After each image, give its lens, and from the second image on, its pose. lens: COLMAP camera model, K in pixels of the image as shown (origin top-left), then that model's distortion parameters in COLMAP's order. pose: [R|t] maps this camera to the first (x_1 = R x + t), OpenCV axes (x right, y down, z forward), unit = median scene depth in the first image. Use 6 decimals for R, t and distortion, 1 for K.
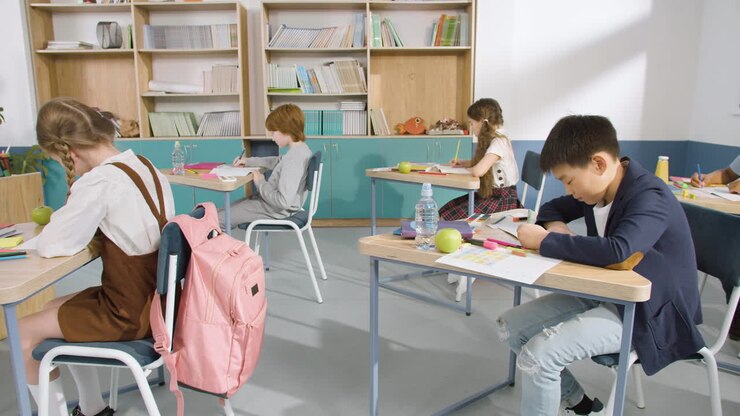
lens RADIAL K [[516.8, 0, 370.0], [0, 516.8, 208.0], [0, 0, 1]] dist [-0.003121, 0.000212]
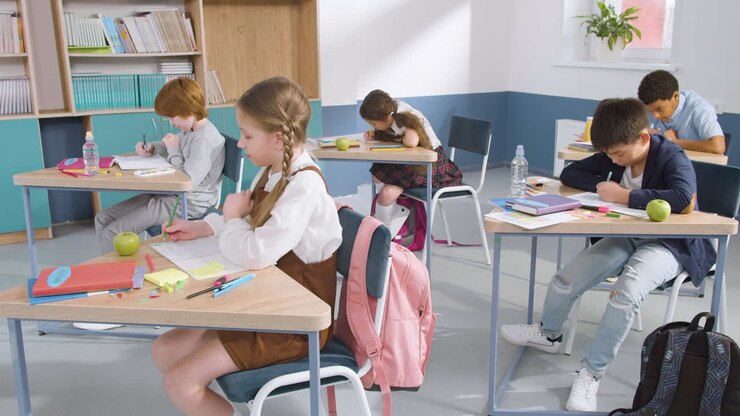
lens RADIAL K [[680.9, 0, 370.0], [0, 680.9, 208.0], [0, 0, 1]] dist [-0.127829, 0.014044]
pose [[0.870736, -0.108983, 0.479522, -0.292394], [0.092516, 0.994025, 0.057923, -0.019776], [-0.482969, -0.006073, 0.875616, -0.025664]]
